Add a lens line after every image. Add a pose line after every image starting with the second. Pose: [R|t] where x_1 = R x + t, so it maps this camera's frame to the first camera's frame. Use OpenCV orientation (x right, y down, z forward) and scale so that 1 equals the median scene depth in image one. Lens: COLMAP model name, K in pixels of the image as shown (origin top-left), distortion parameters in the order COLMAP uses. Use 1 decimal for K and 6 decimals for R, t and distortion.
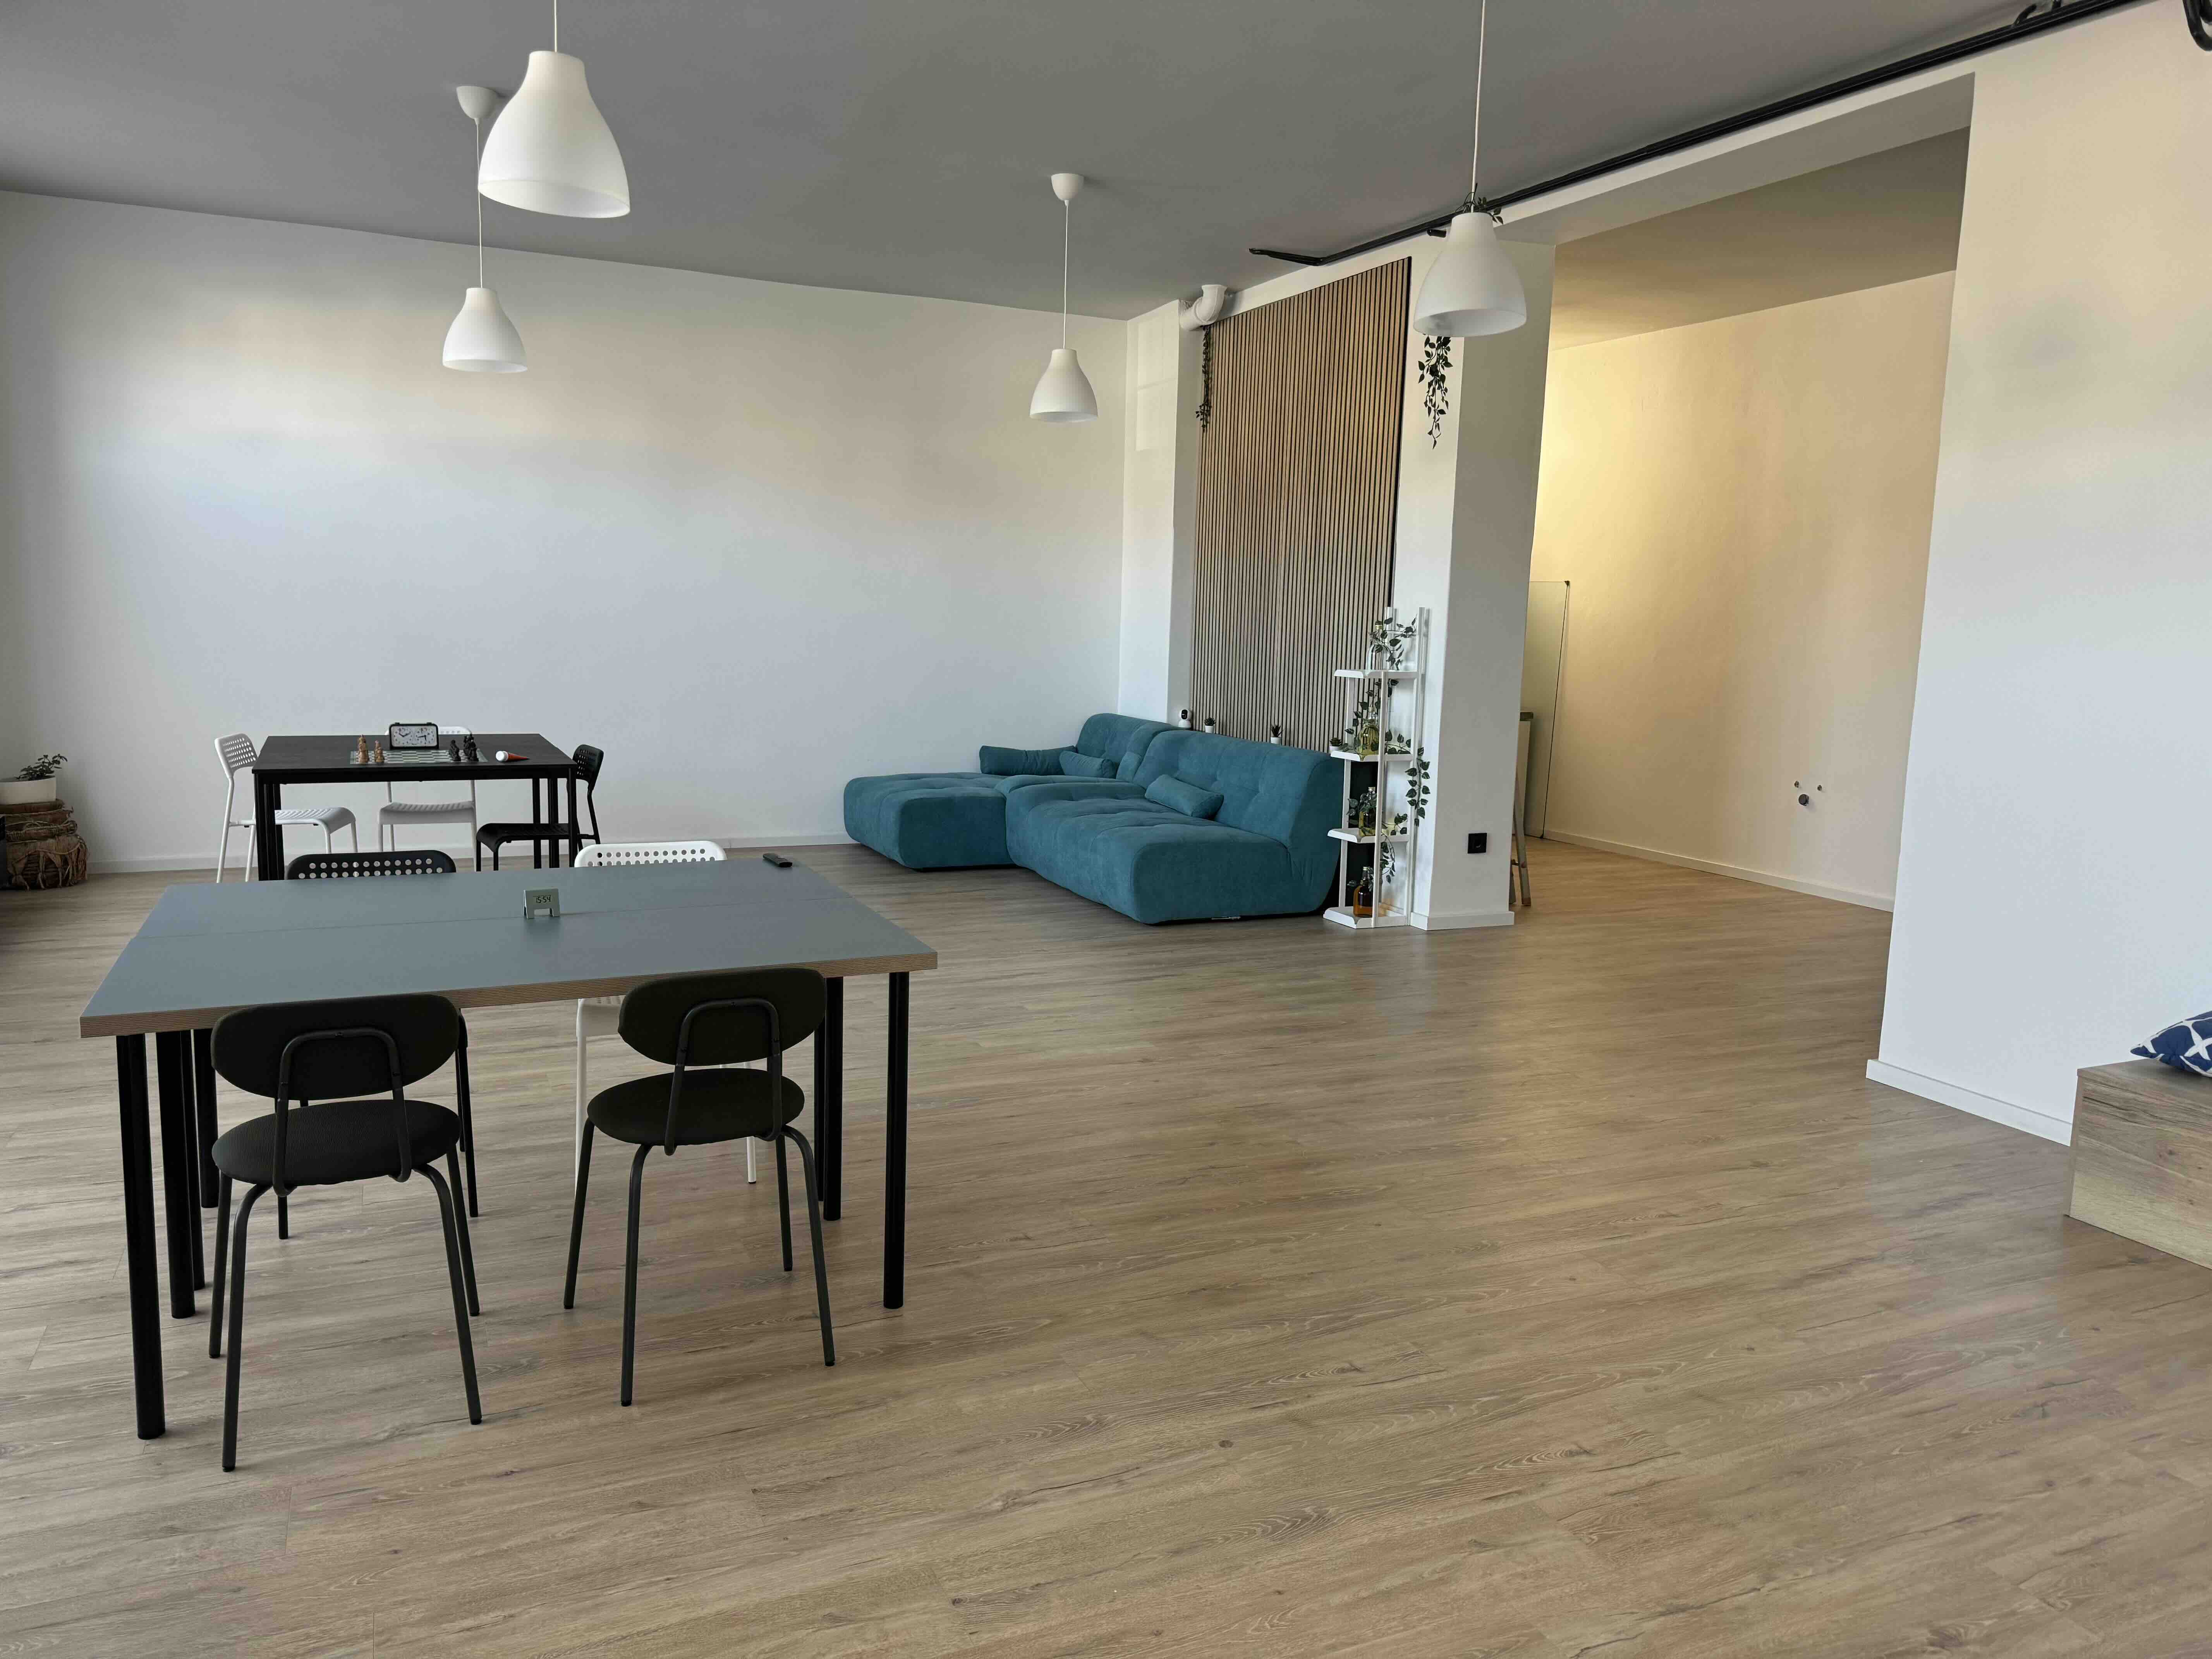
lens RADIAL K [[1541.8, 0, 1101.5], [0, 1541.8, 821.6], [0, 0, 1]] dist [0.169955, -0.355144]
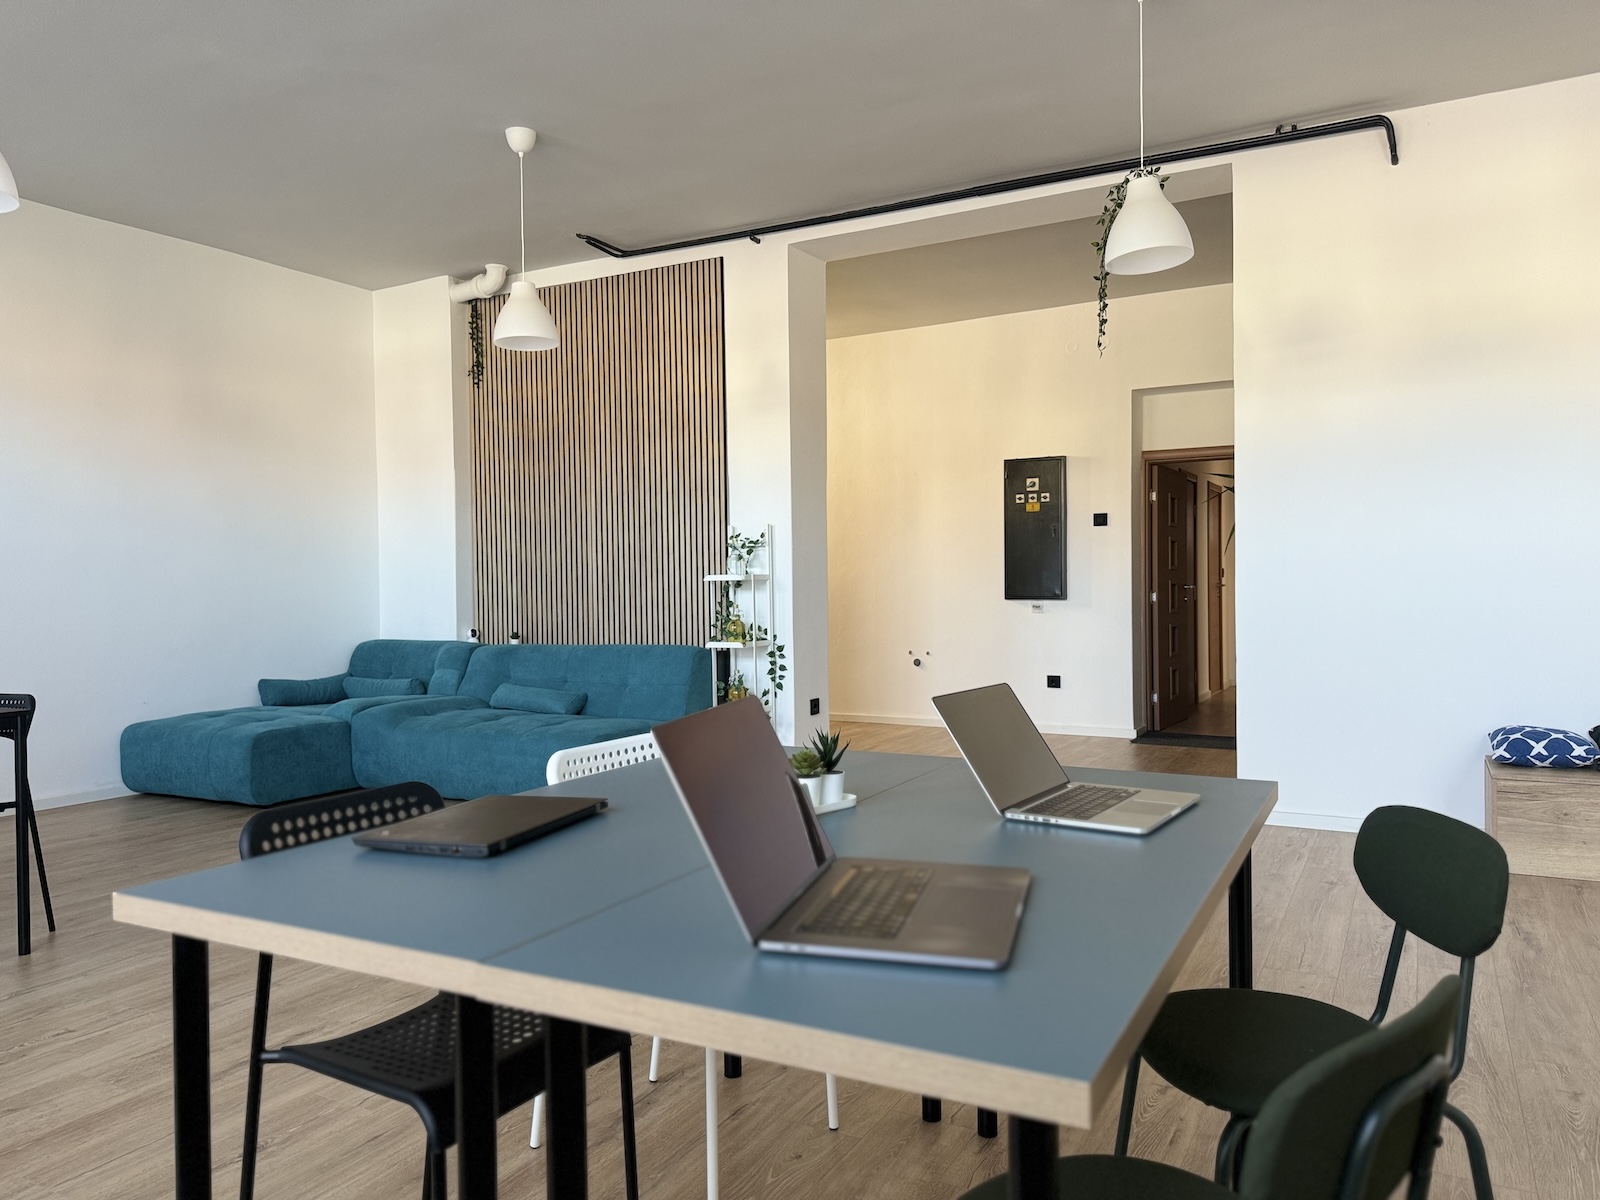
lens RADIAL K [[1121.9, 0, 806.6], [0, 1121.9, 593.4], [0, 0, 1]] dist [0.108471, -0.209505]
pose [[0.793994, -0.040243, 0.606592, -0.321045], [0.114774, 0.989785, -0.084568, -0.001059], [-0.596992, 0.136767, 0.790503, 0.264632]]
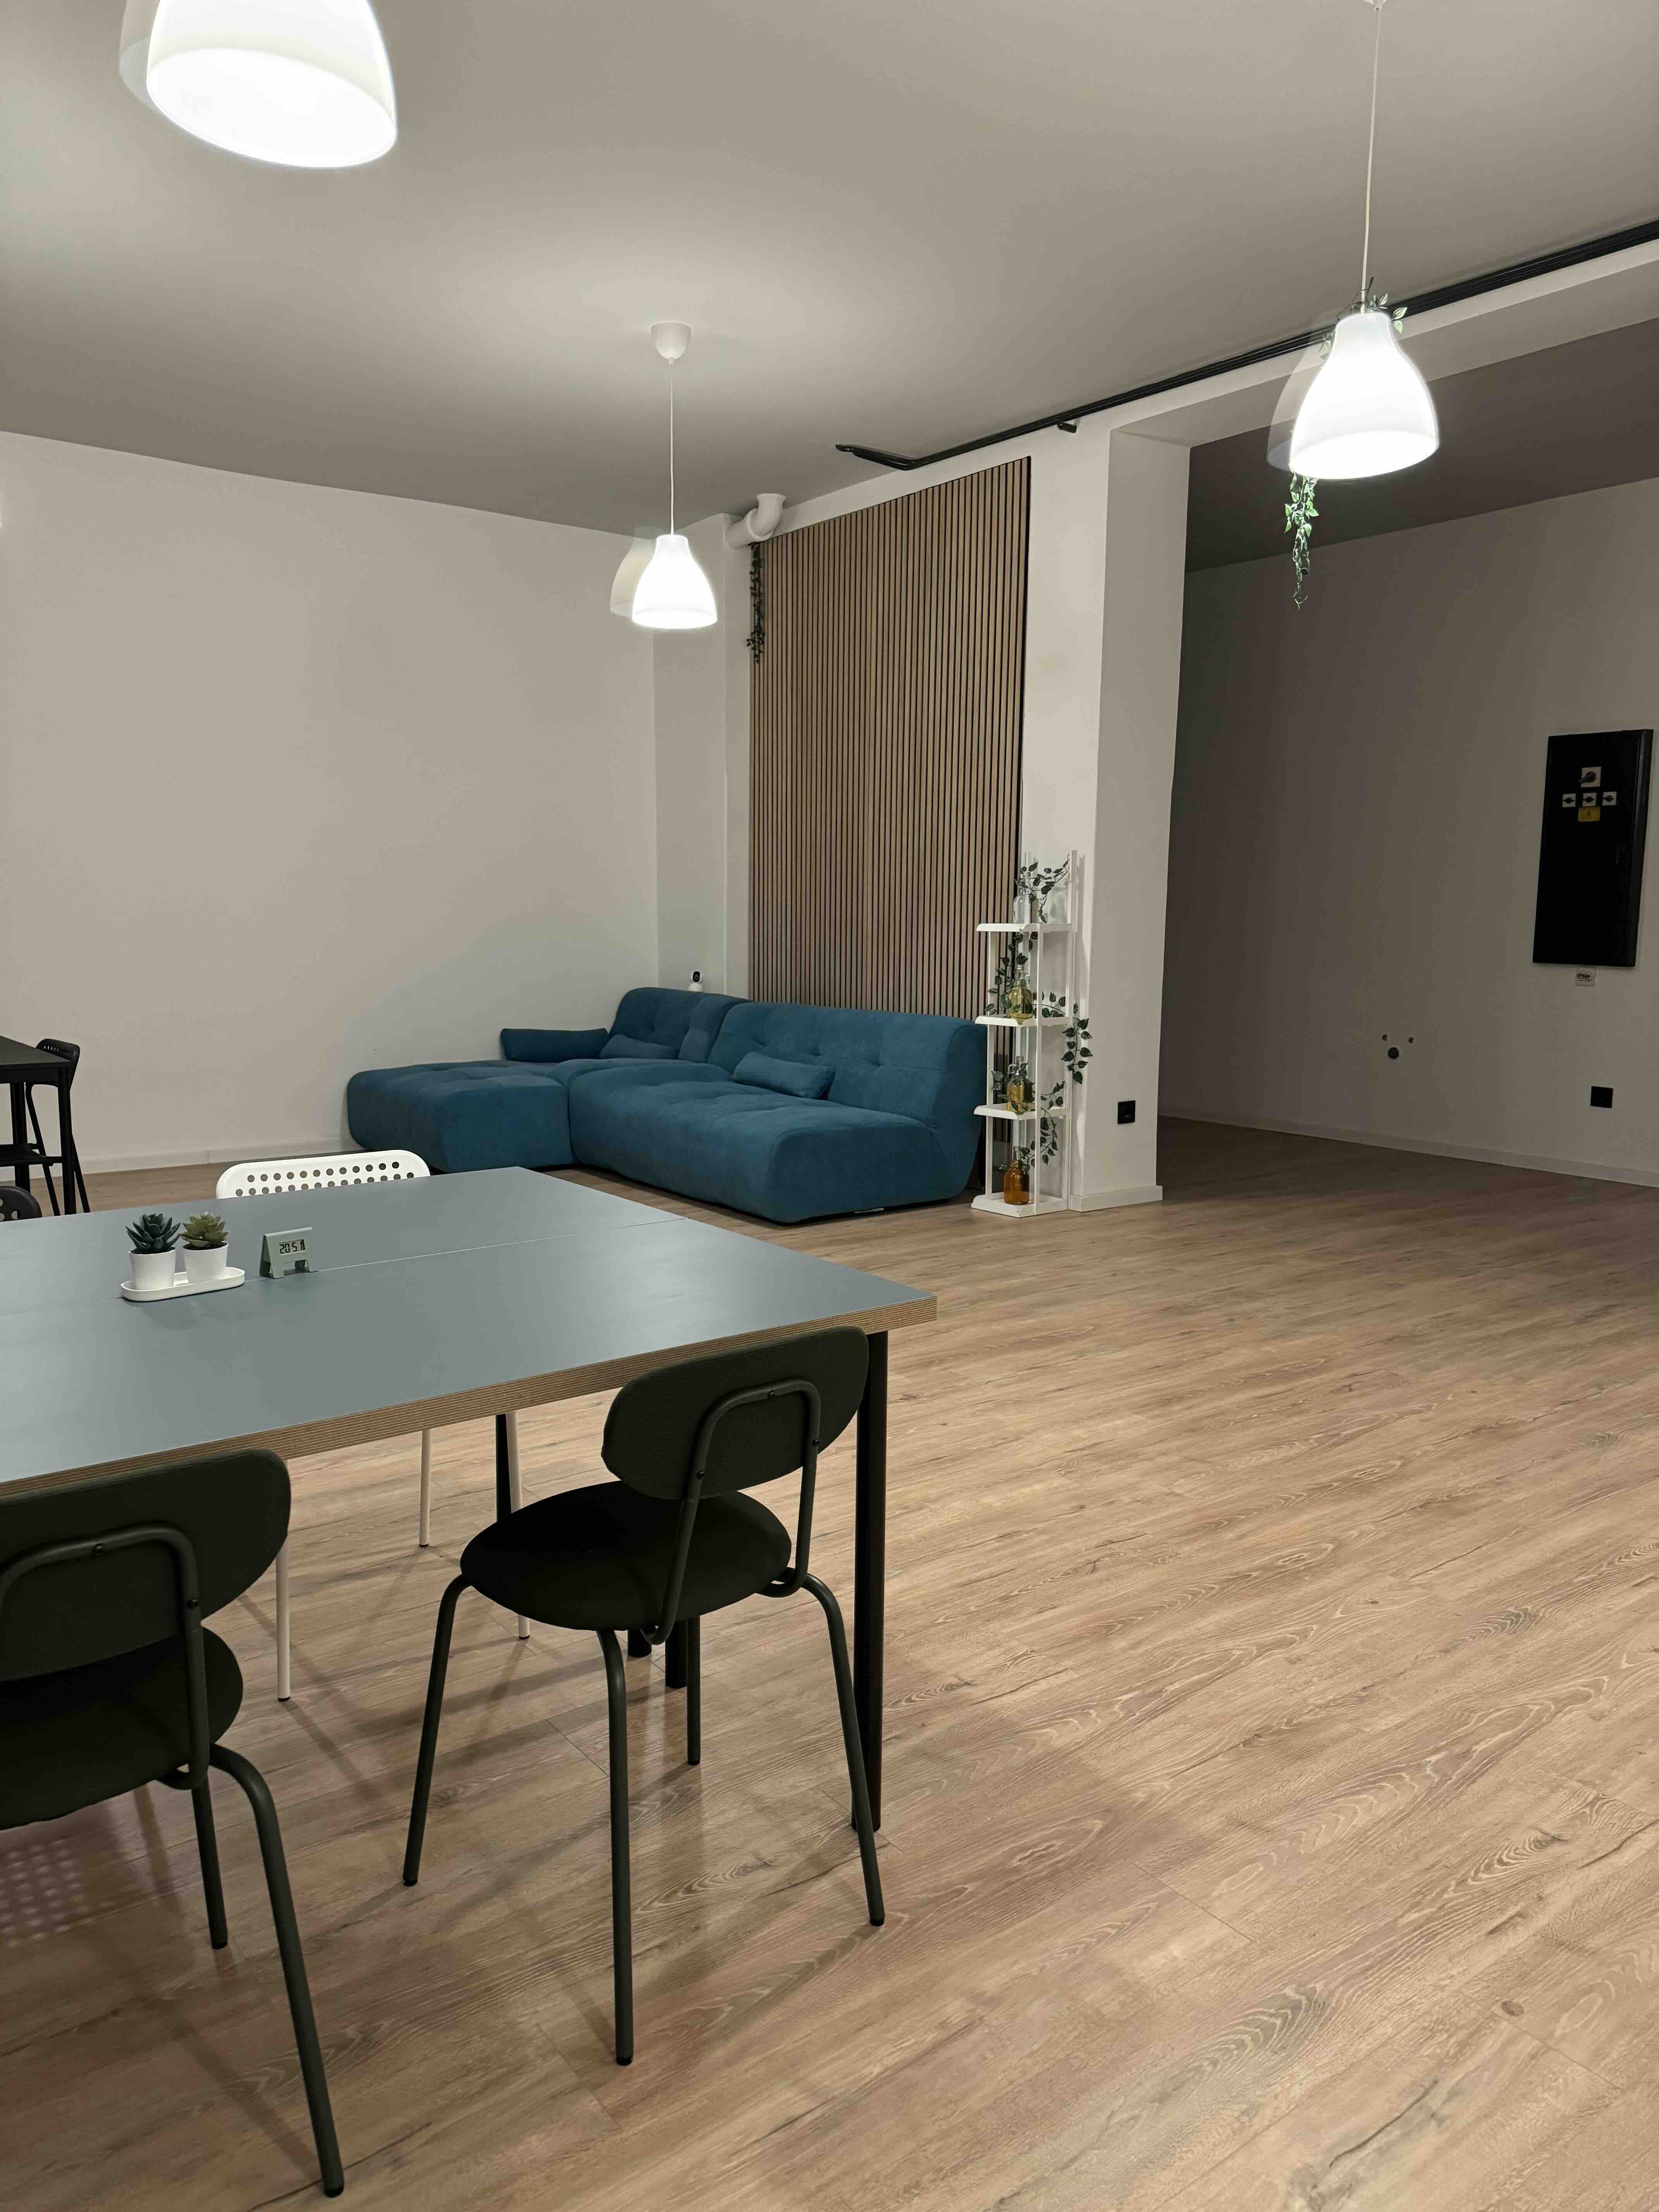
lens RADIAL K [[1541.8, 0, 819.7], [0, 1541.8, 1114.3], [0, 0, 1]] dist [0.169955, -0.355144]
pose [[0.975971, -0.046716, 0.212836, -0.125691], [0.046020, 0.998907, 0.008225, -0.000575], [-0.212988, 0.001767, 0.977053, 0.156181]]
